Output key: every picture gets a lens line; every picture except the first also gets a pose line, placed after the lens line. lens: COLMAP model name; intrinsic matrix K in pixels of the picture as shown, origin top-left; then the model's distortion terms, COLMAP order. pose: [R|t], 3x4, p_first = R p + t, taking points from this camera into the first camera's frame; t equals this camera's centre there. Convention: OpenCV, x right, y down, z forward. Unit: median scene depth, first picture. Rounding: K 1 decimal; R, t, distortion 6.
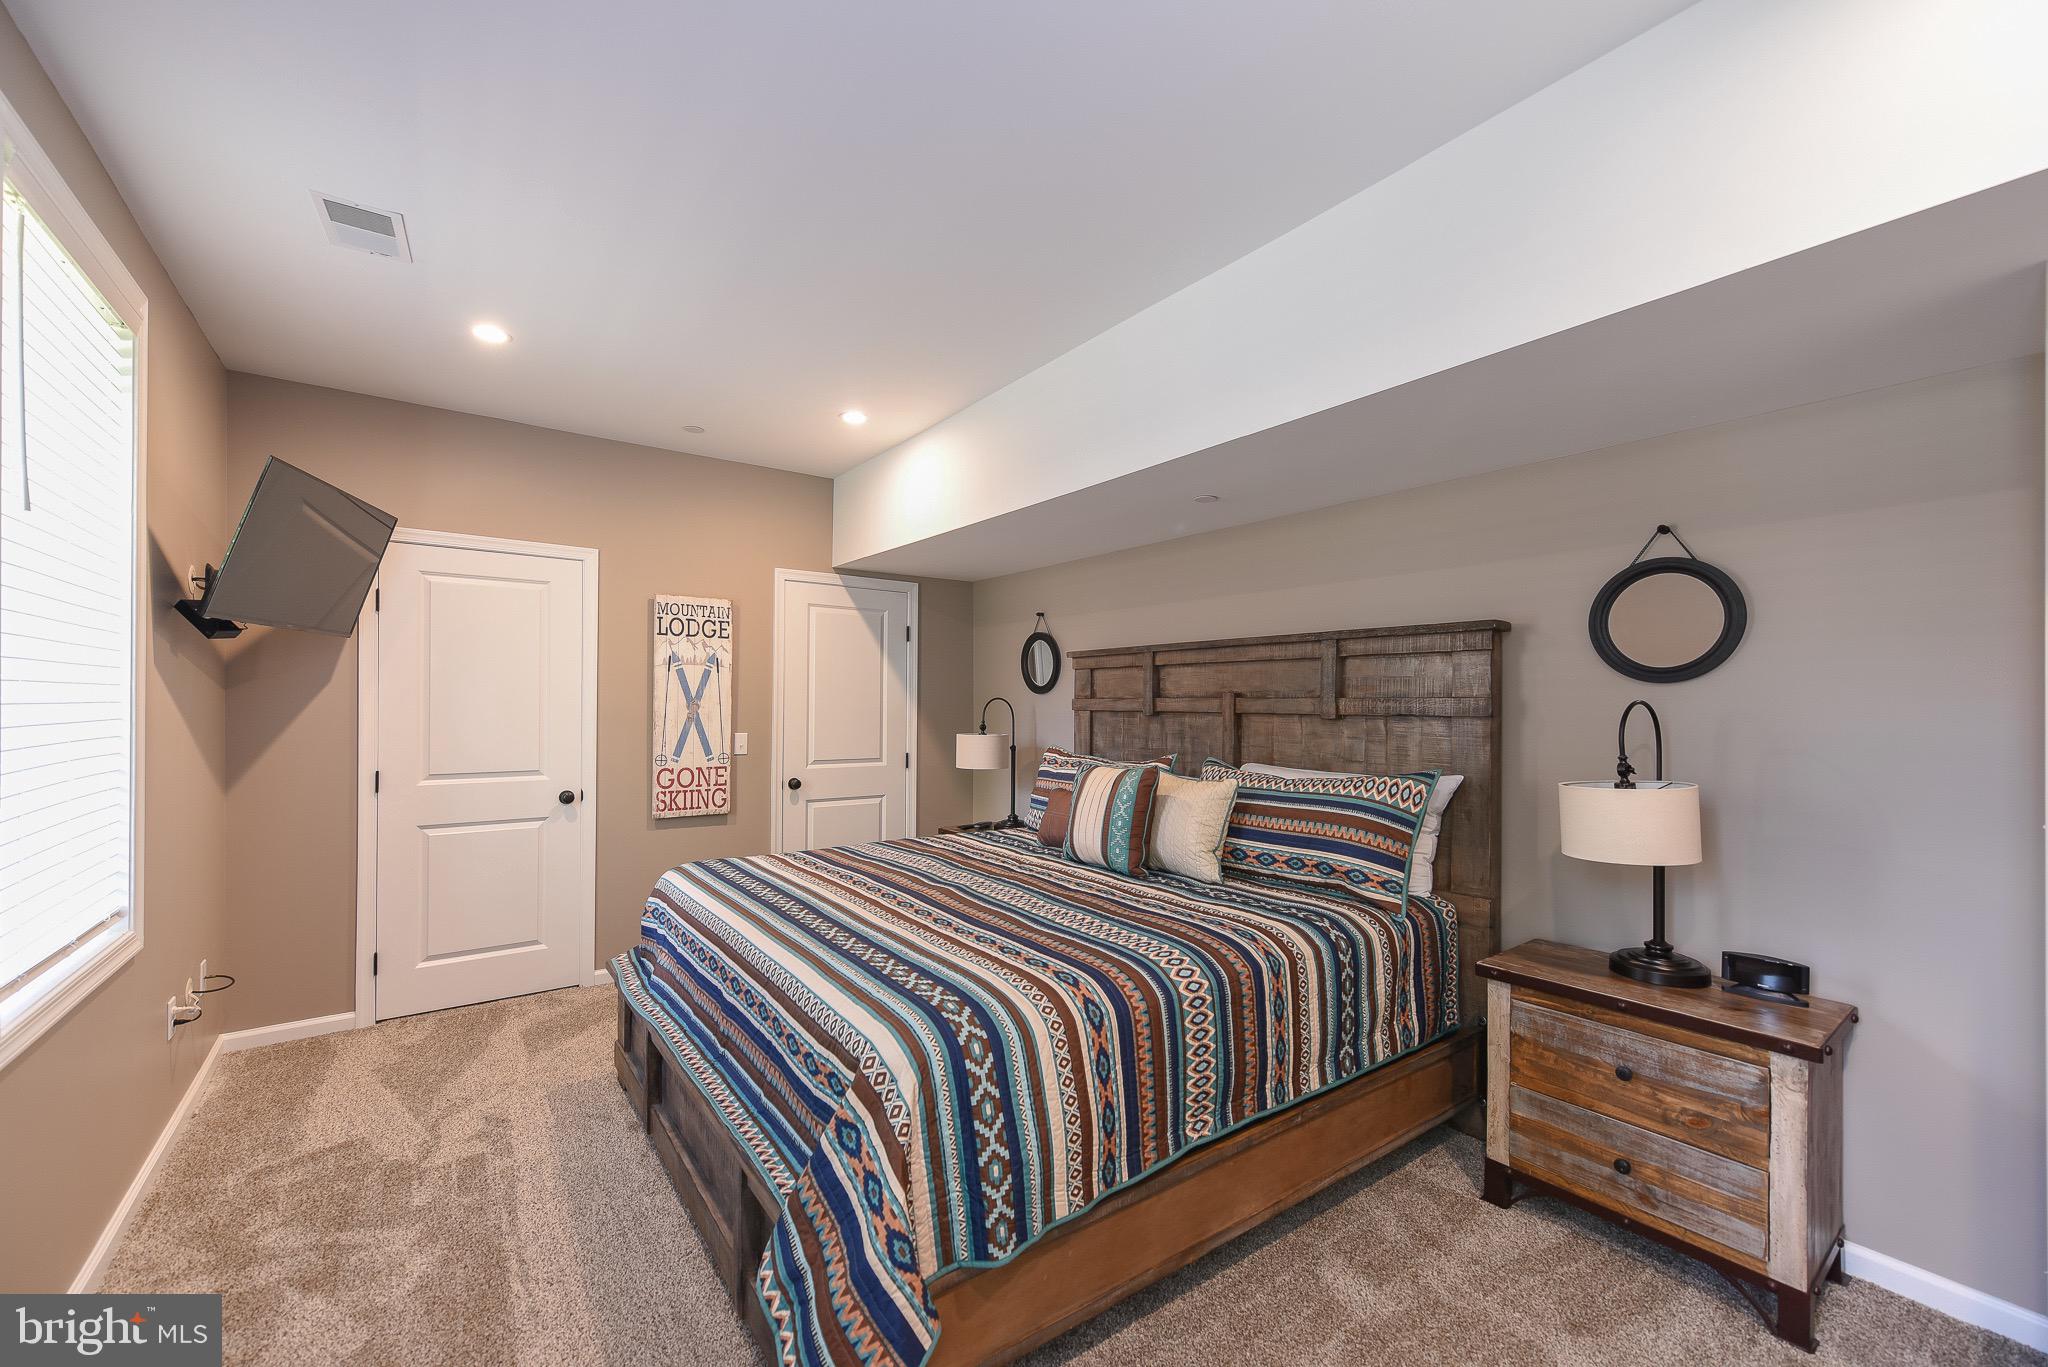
lens RADIAL K [[828.8, 0, 1017.7], [0, 828.8, 681.0], [0, 0, 1]] dist [0.005232, -0.000072]
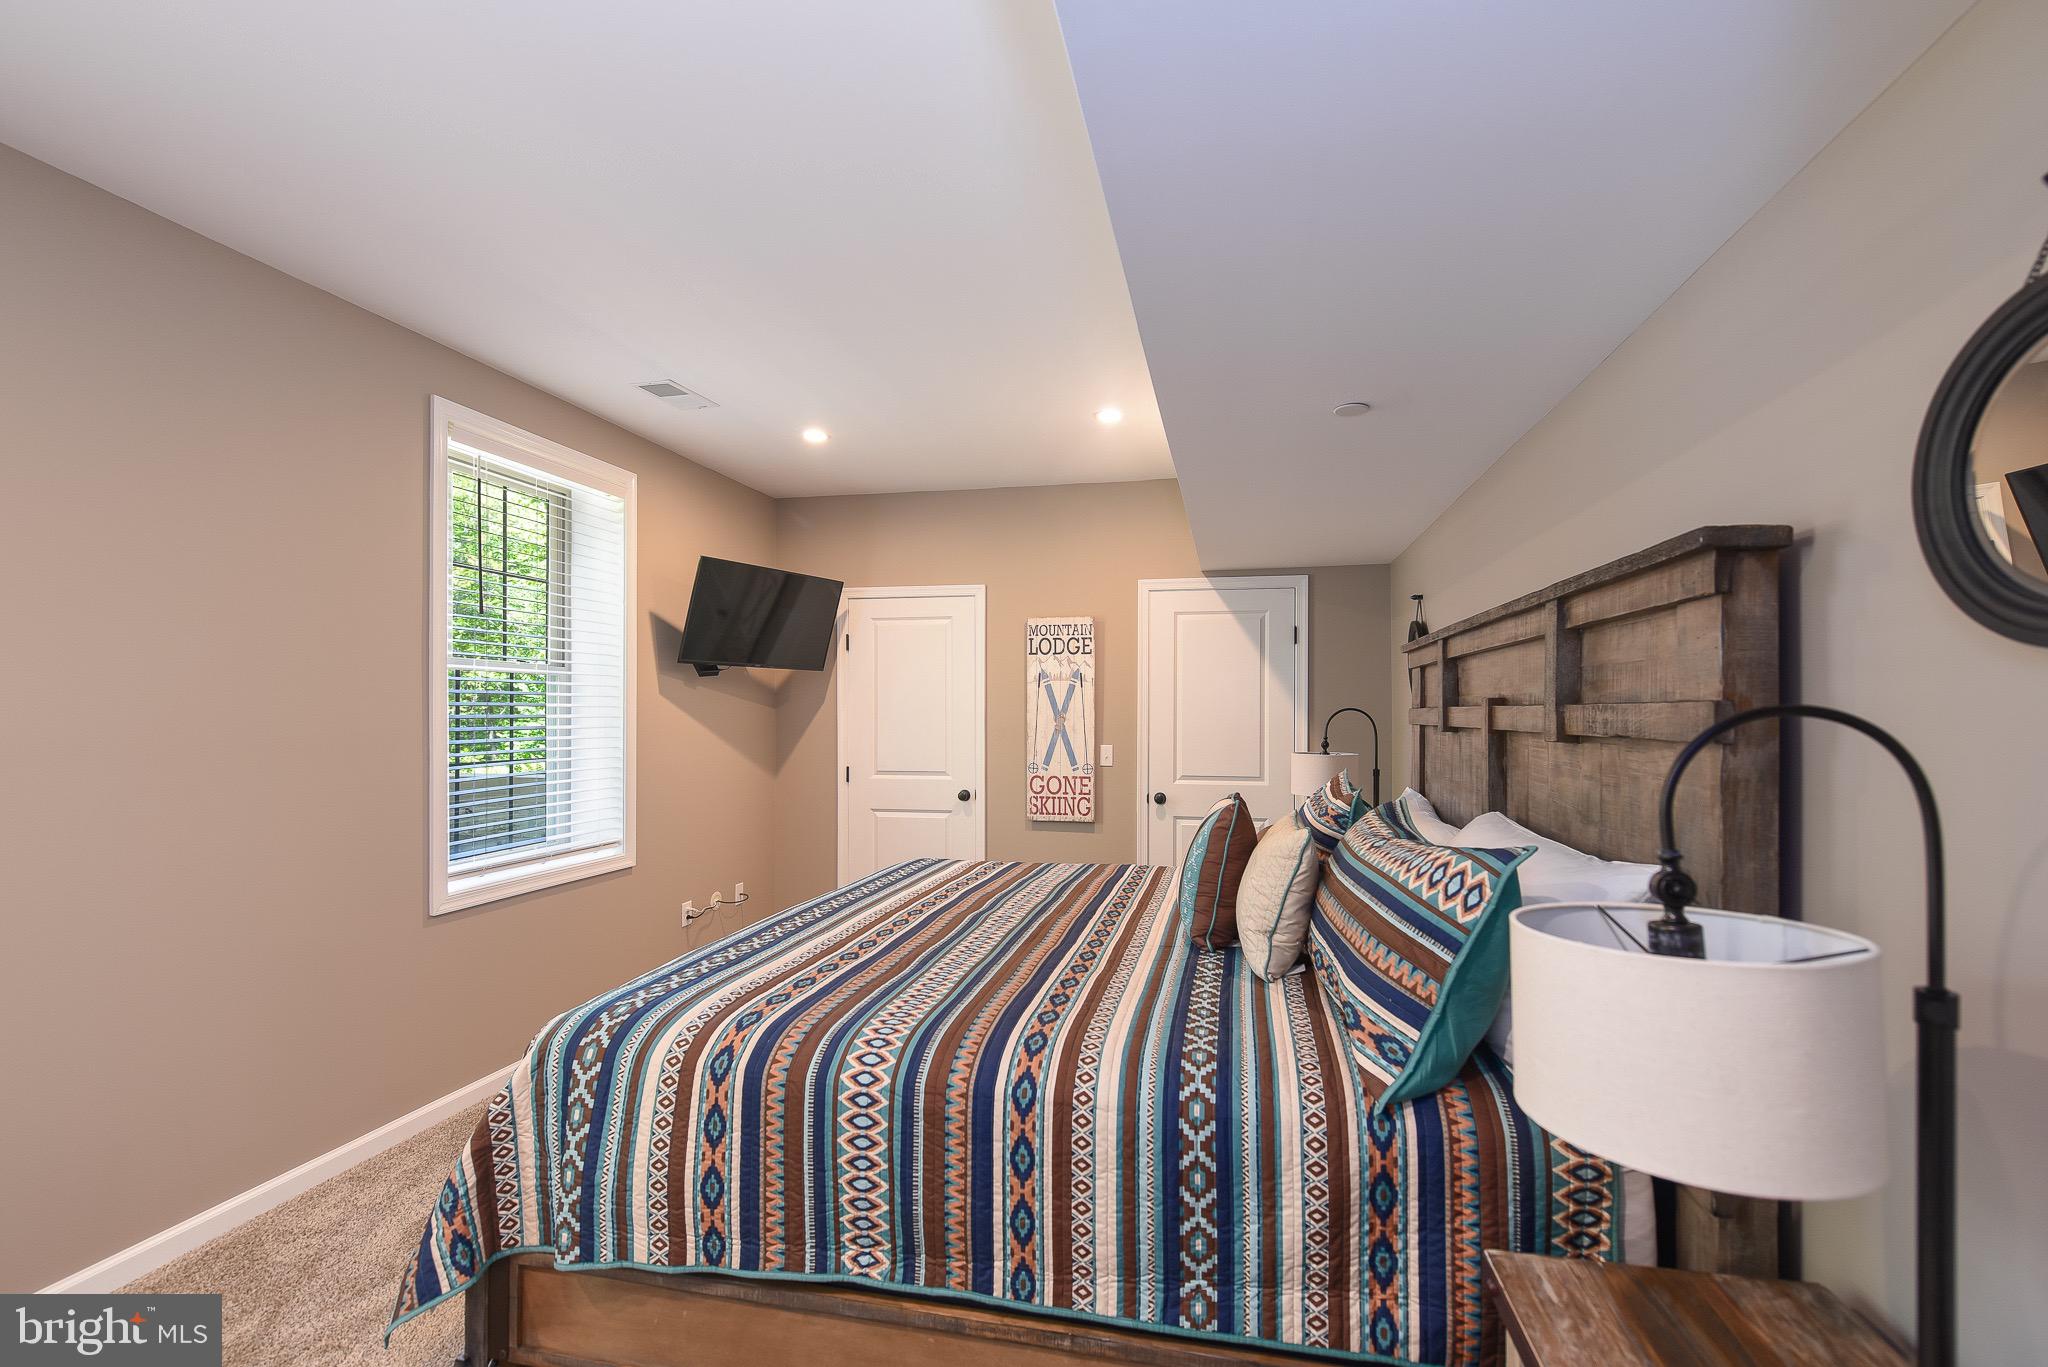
lens RADIAL K [[828.8, 0, 1024.5], [0, 828.8, 694.7], [0, 0, 1]] dist [0.005232, -0.000072]
pose [[0.675711, -0.022608, -0.736820, 0.464000], [0.024604, 0.999664, -0.008110, 0.008136], [0.736756, -0.012648, 0.676041, 0.302234]]
